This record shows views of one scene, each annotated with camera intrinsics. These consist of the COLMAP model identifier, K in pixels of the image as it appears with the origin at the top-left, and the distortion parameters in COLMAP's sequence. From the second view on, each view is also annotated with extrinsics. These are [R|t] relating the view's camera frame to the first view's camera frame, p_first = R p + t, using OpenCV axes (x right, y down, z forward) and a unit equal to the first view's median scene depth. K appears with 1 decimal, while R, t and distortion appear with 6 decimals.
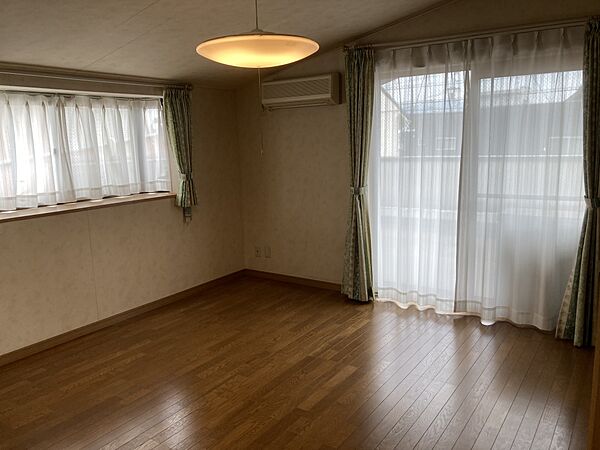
lens RADIAL K [[493.6, 0, 300.2], [0, 493.6, 223.9], [0, 0, 1]] dist [0.005203, 0.001697]
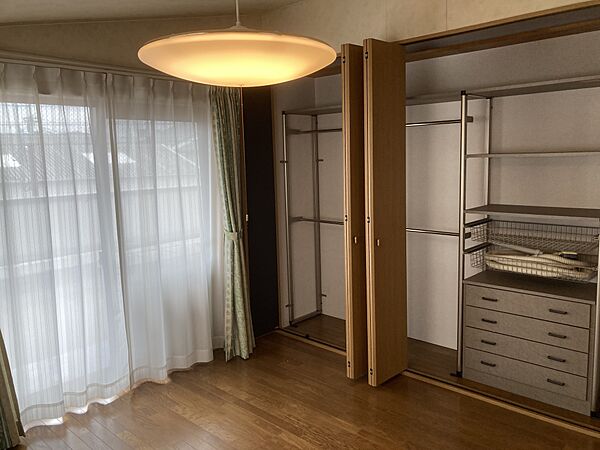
lens RADIAL K [[493.6, 0, 300.1], [0, 493.6, 222.9], [0, 0, 1]] dist [0.005203, 0.001697]
pose [[0.138969, -0.106916, 0.984508, -0.466374], [0.196533, 0.977358, 0.078398, -0.114238], [-0.970599, 0.182594, 0.156835, 0.562186]]
